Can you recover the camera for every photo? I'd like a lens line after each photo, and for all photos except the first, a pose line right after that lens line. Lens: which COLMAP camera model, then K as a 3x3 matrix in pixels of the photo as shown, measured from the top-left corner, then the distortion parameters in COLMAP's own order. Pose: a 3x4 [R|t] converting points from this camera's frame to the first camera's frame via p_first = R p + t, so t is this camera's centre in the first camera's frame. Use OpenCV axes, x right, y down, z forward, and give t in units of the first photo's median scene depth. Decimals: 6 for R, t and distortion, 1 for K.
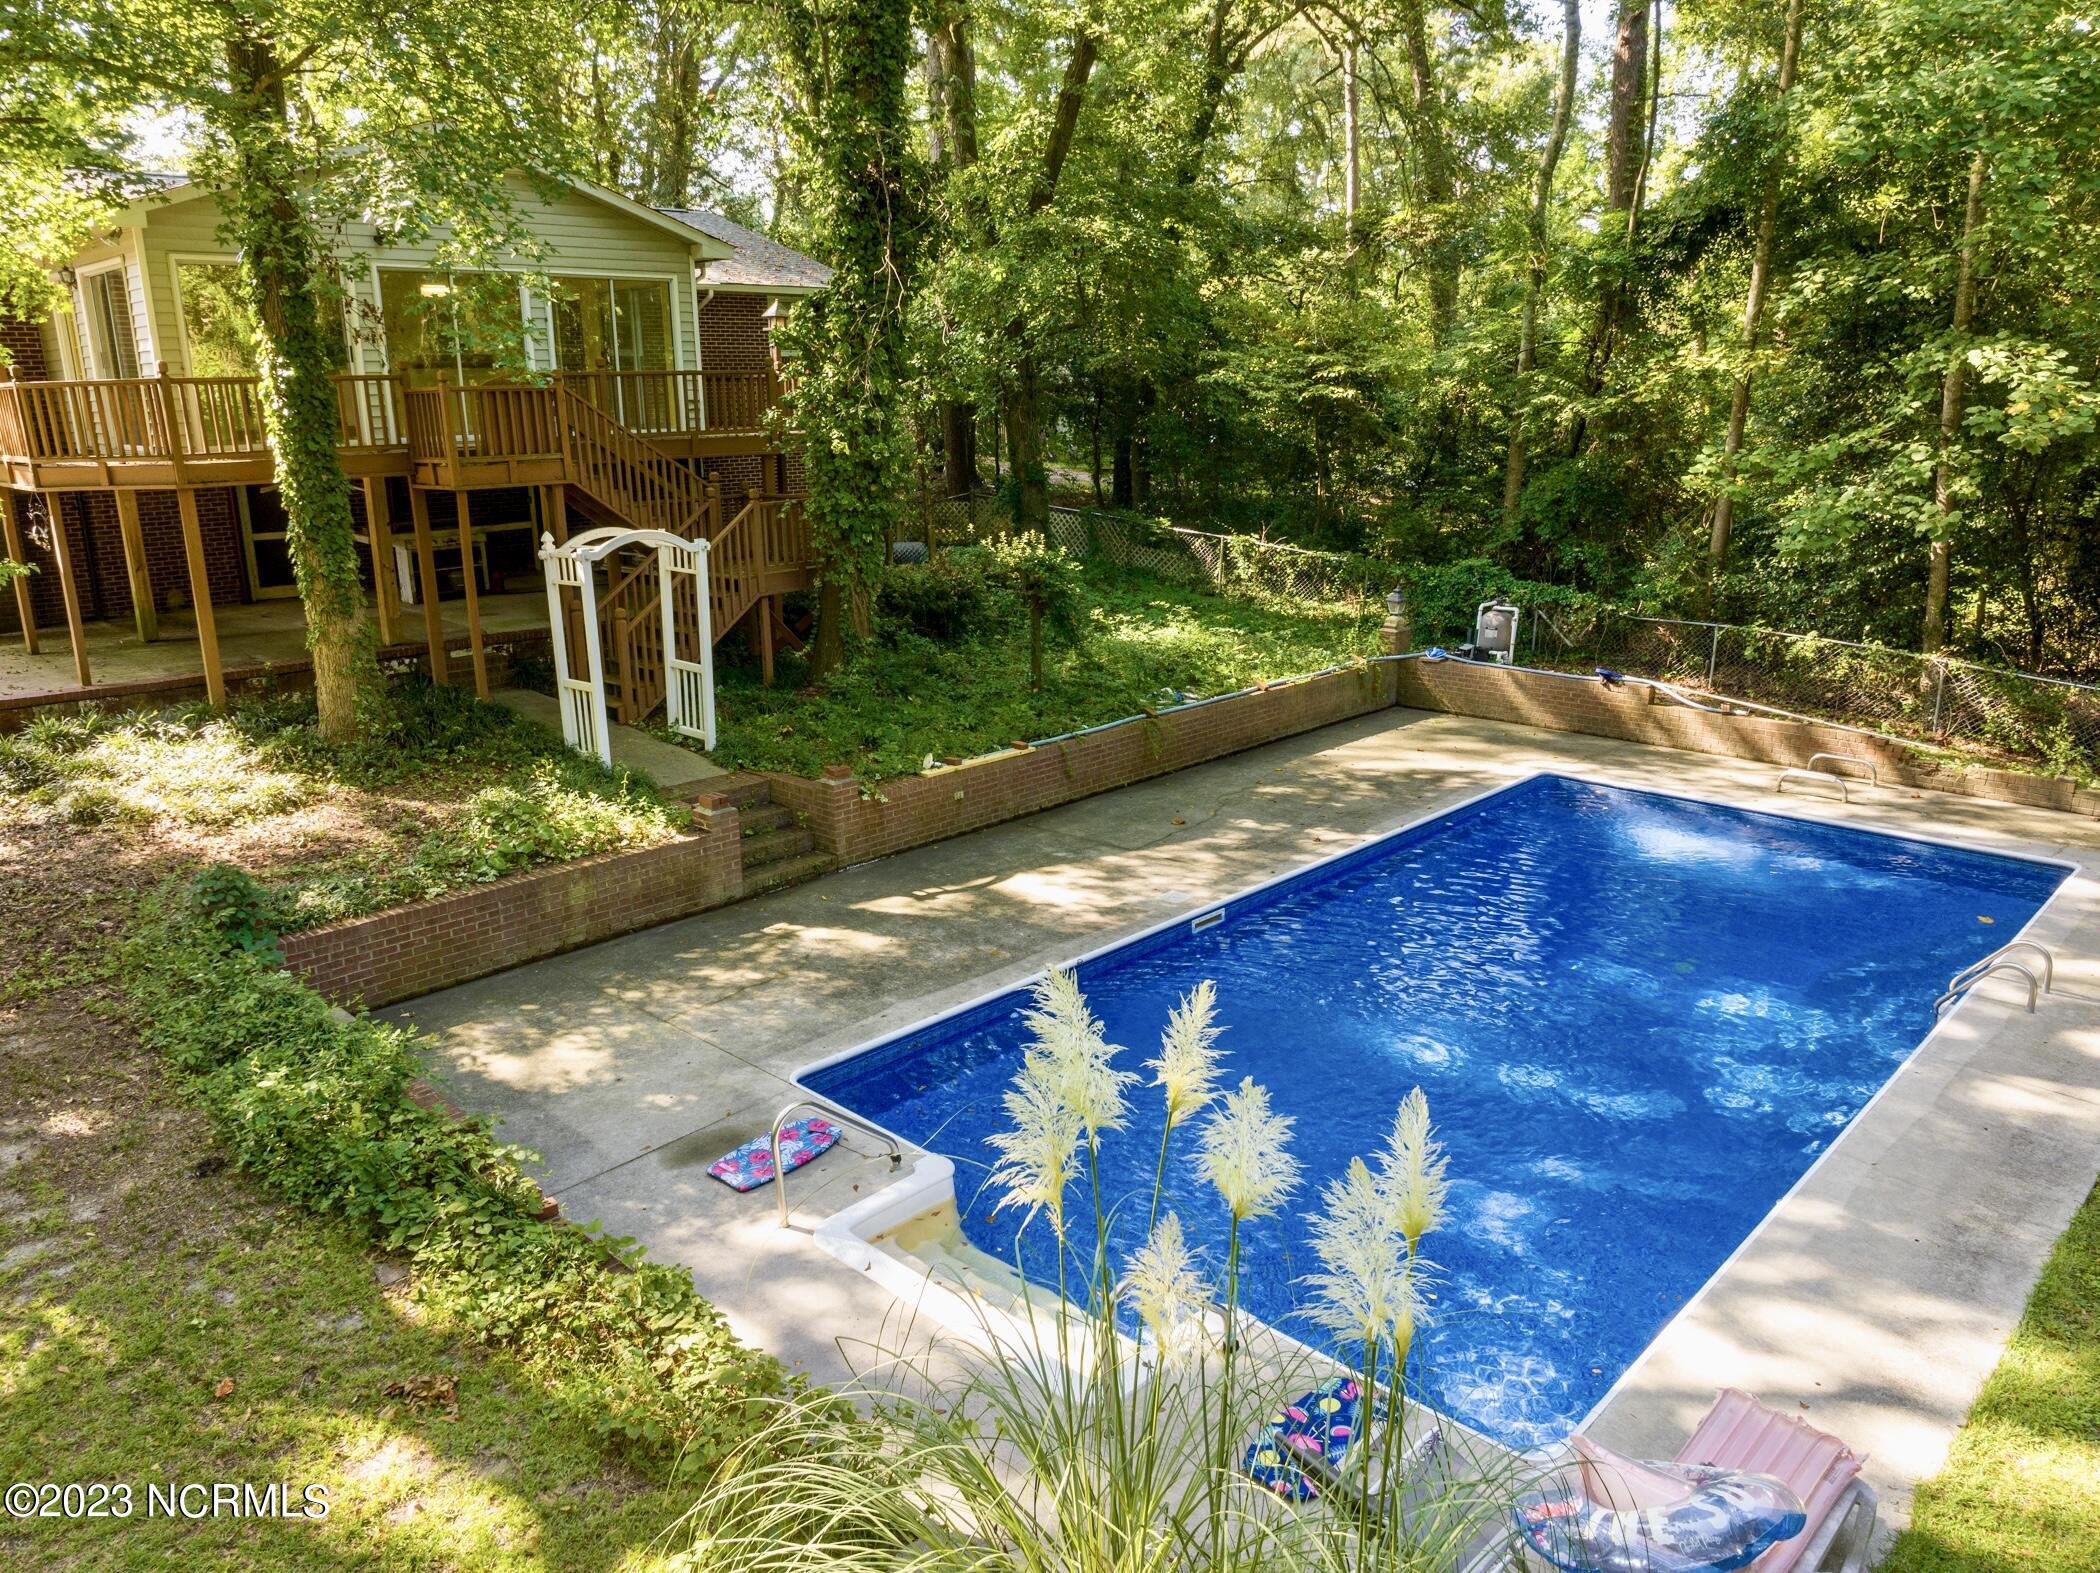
lens RADIAL K [[1477.7, 0, 1046.6], [0, 1477.7, 791.1], [0, 0, 1]] dist [-0.049741, 0.023137]
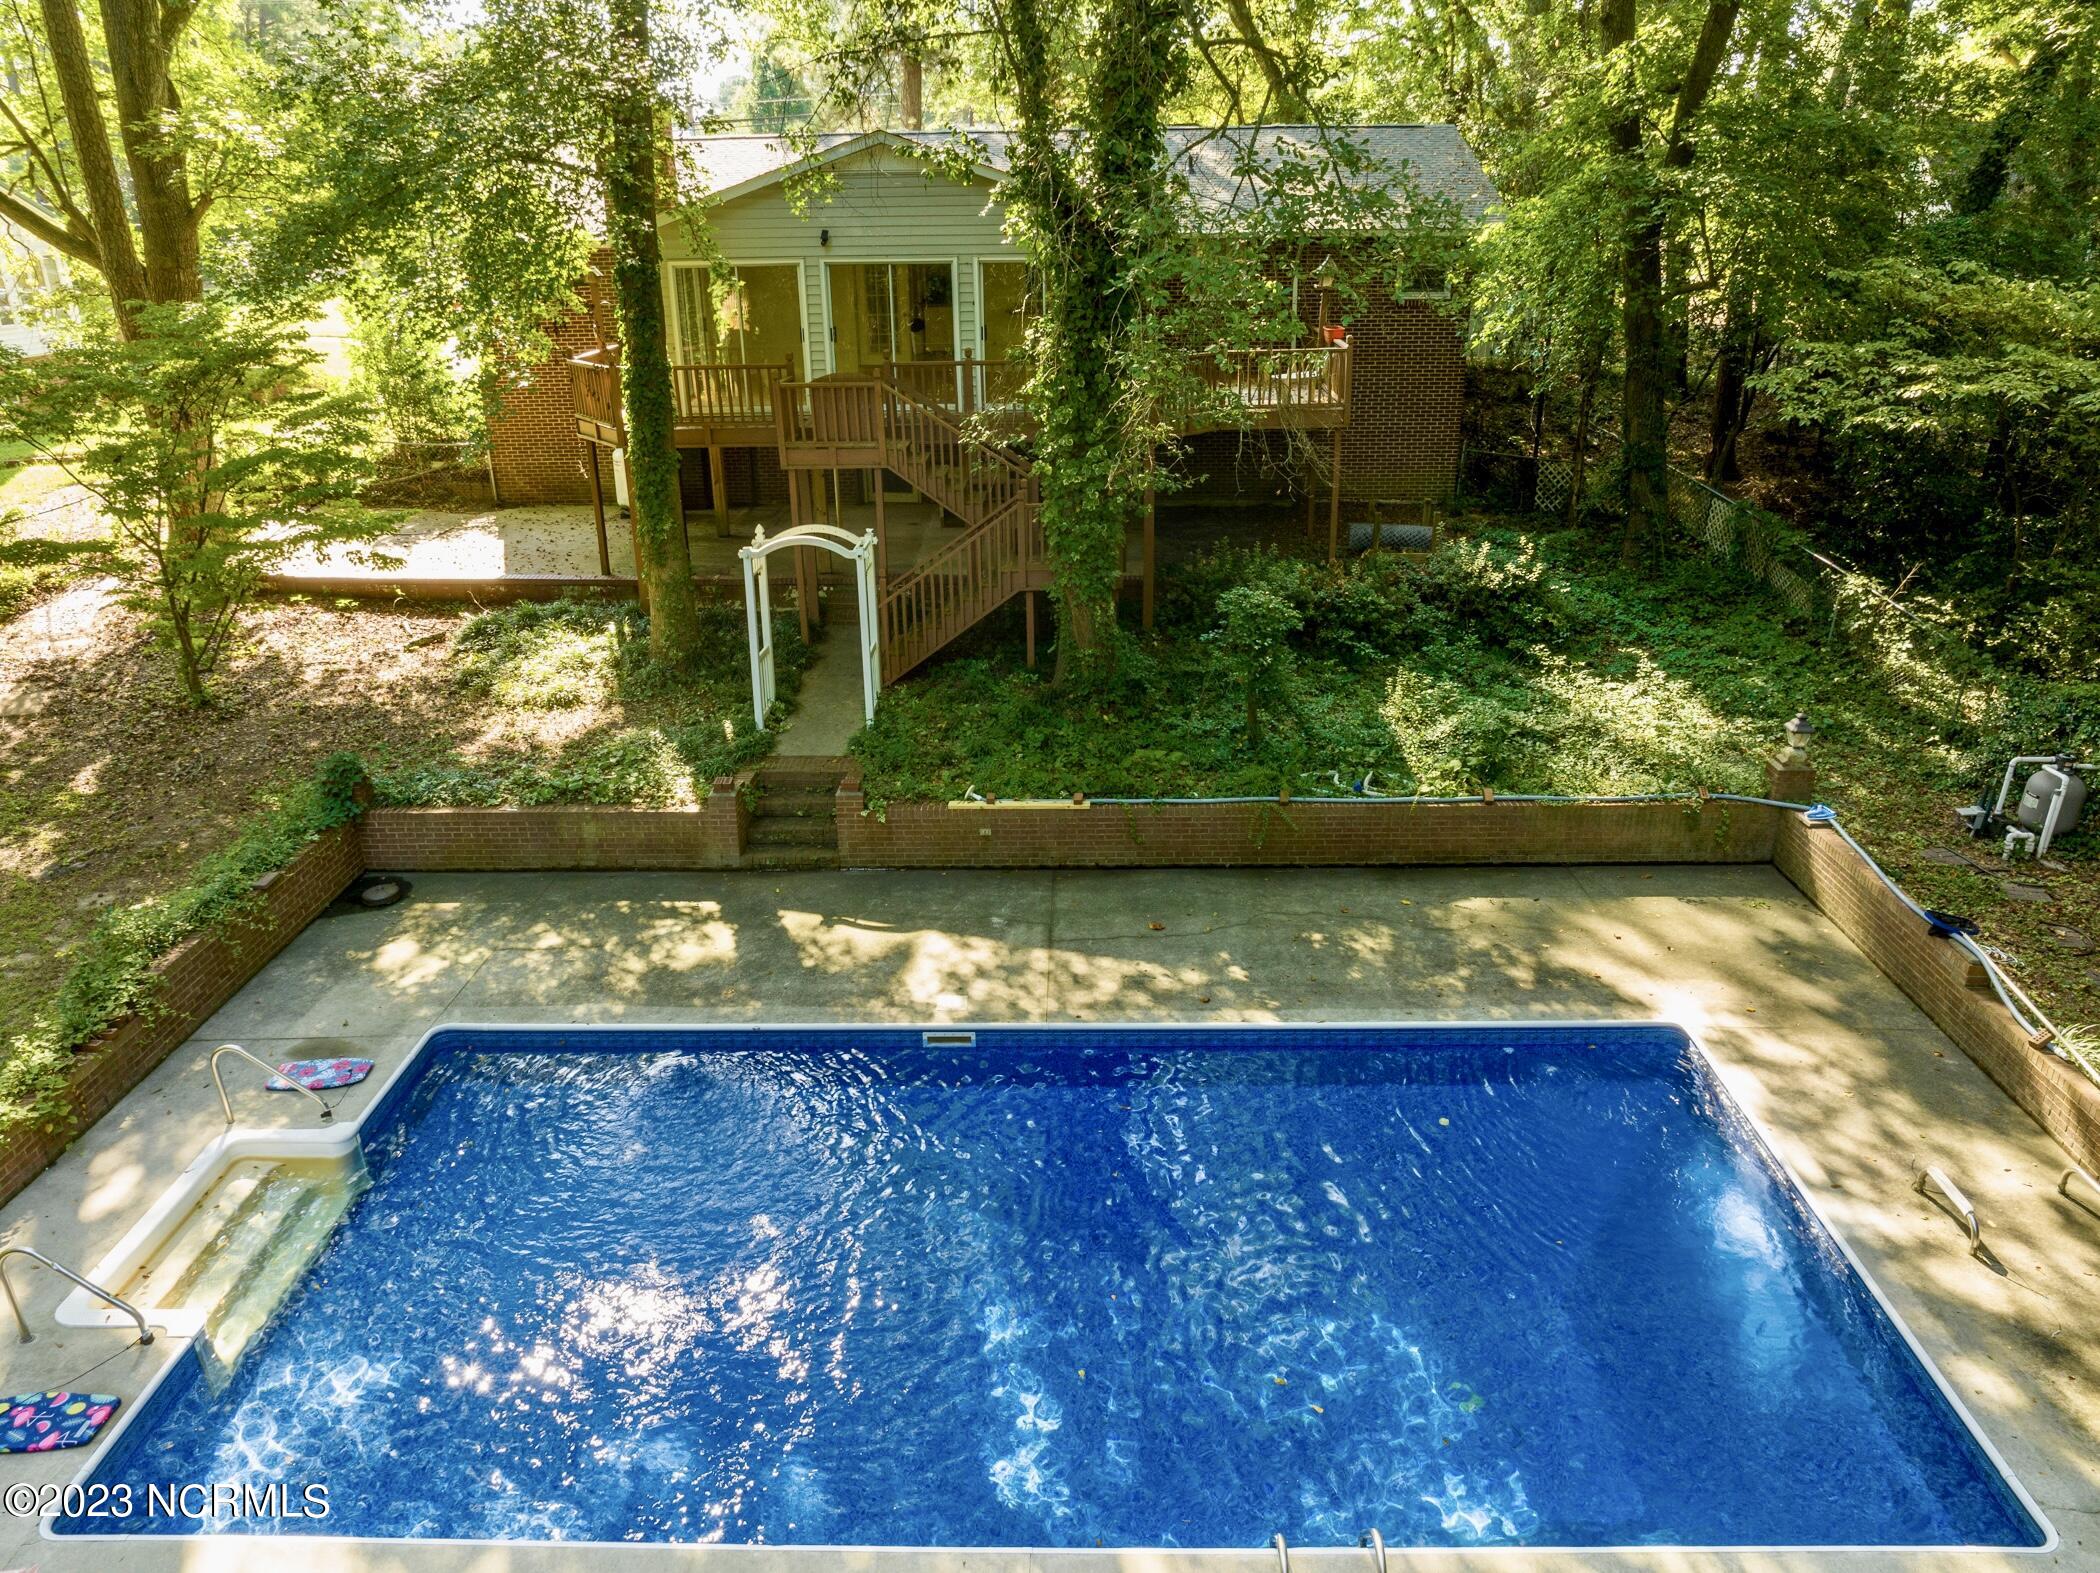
lens RADIAL K [[1477.7, 0, 1049.6], [0, 1477.7, 788.6], [0, 0, 1]] dist [-0.049741, 0.023137]
pose [[0.686765, 0.272938, -0.673690, 0.675514], [-0.188033, 0.961986, 0.198056, -0.245711], [0.702138, -0.009342, 0.711980, 0.300957]]
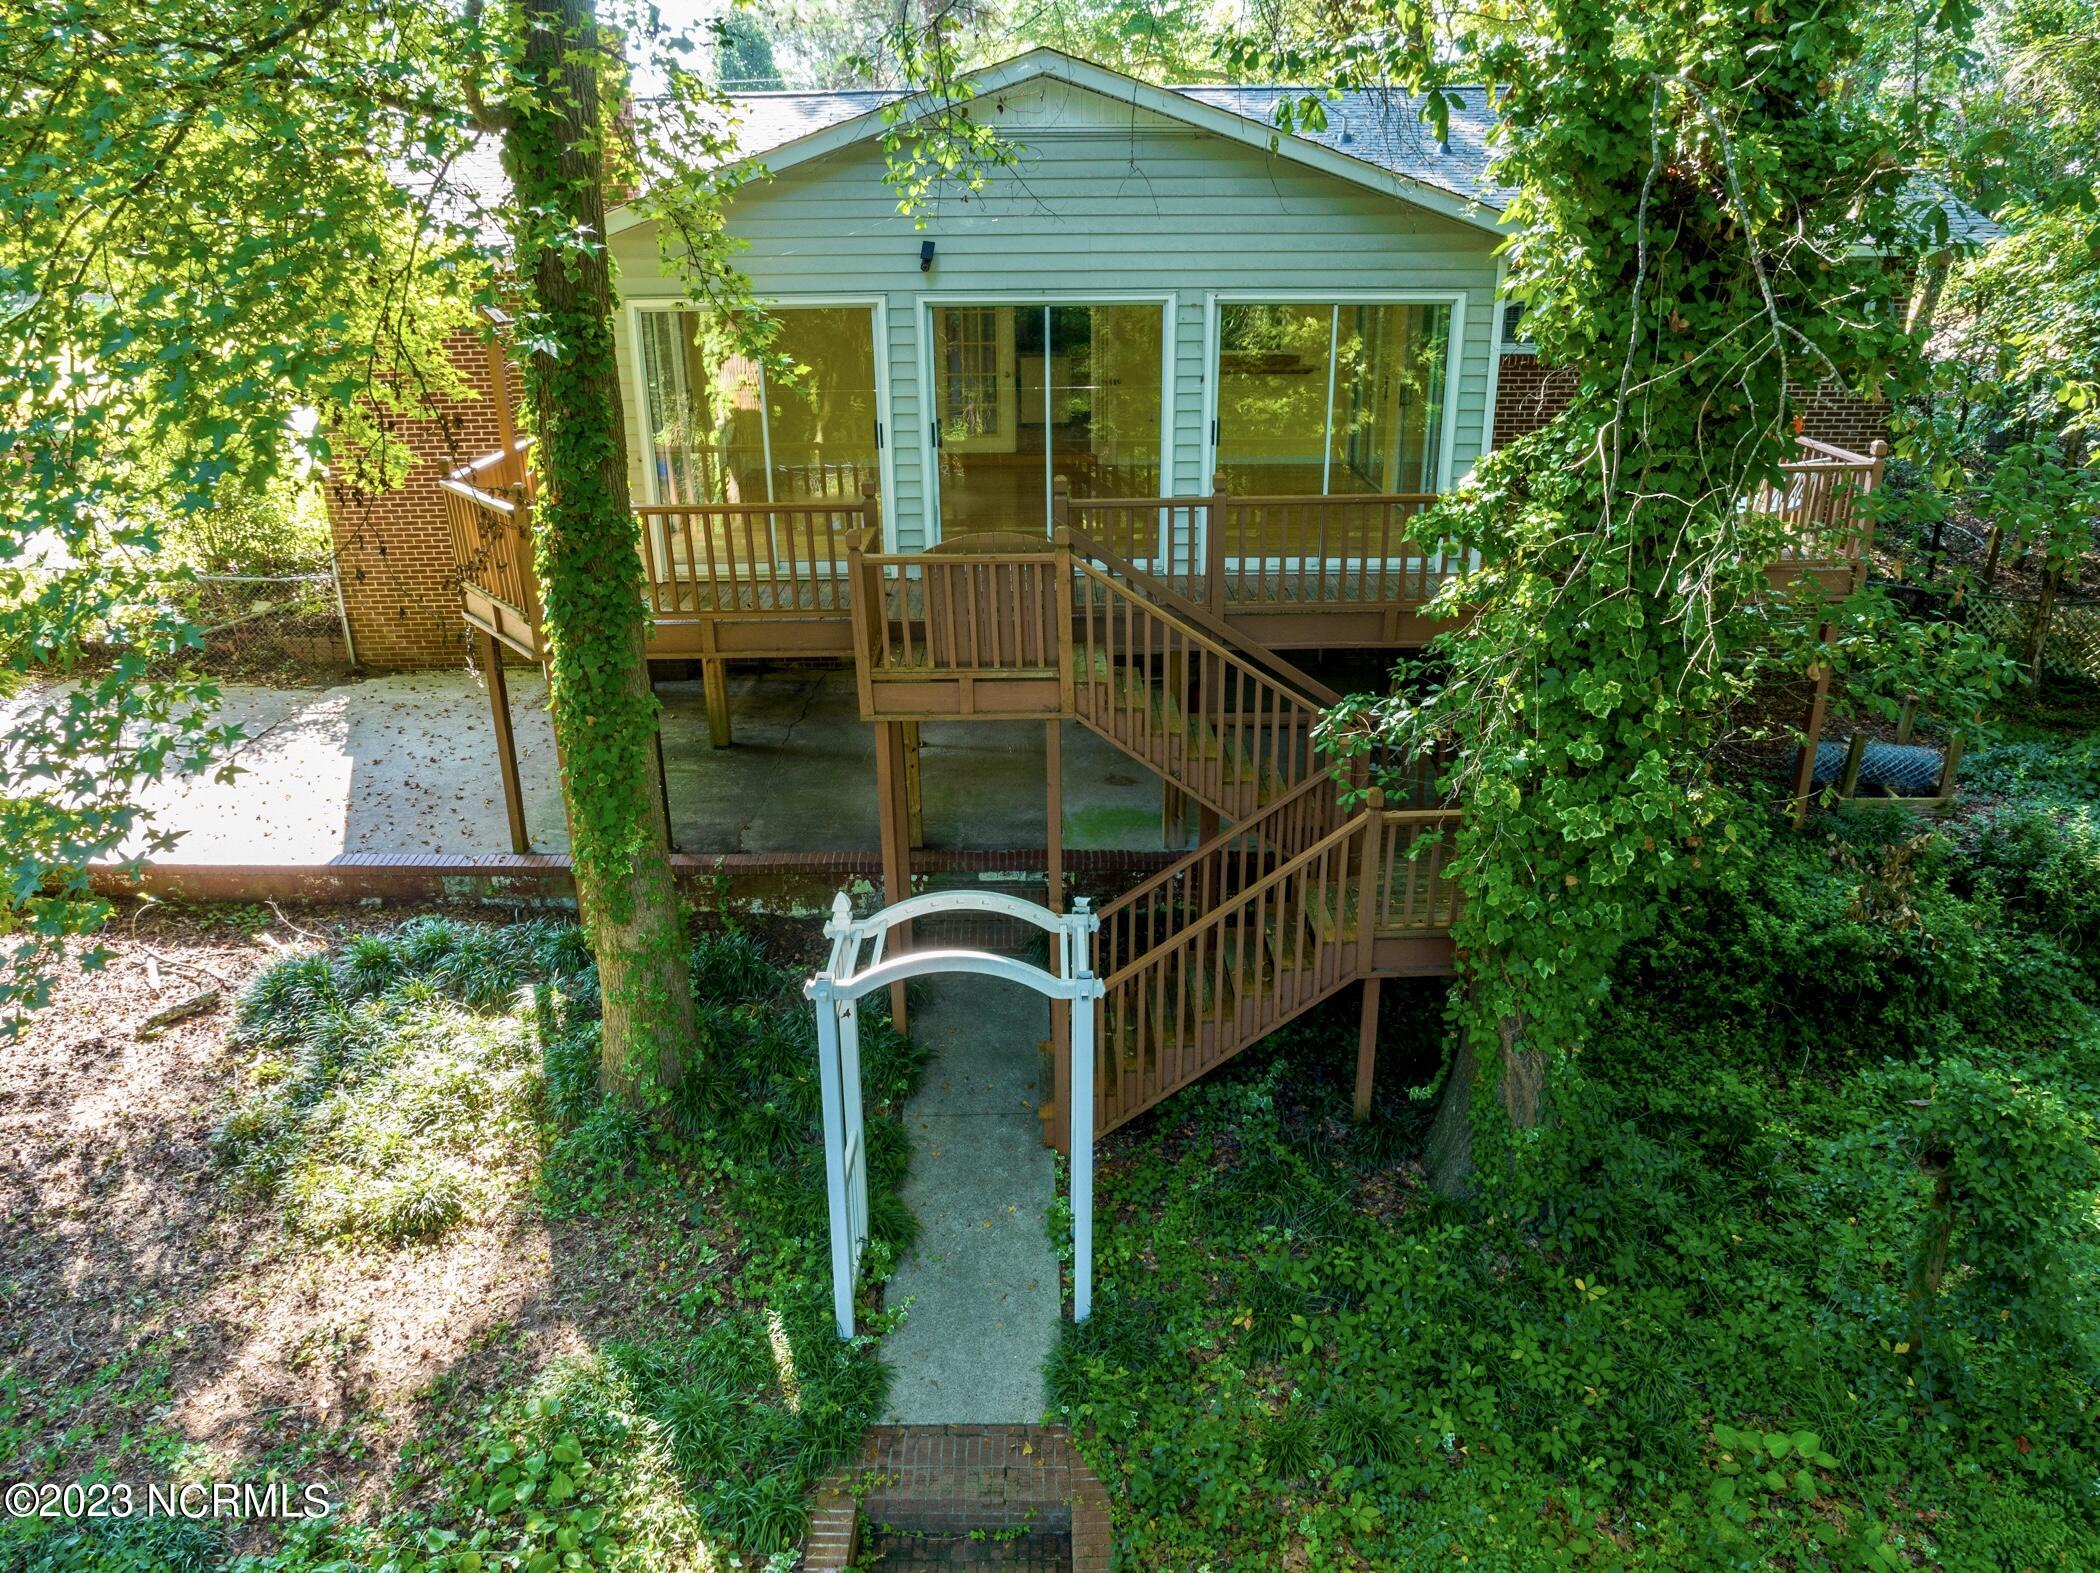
lens RADIAL K [[1477.7, 0, 1042.2], [0, 1477.7, 799.7], [0, 0, 1]] dist [-0.049741, 0.023137]
pose [[0.706536, 0.270714, -0.653851, 0.061141], [-0.185405, 0.962477, 0.198149, -0.324997], [0.682958, -0.018772, 0.730216, 0.635426]]
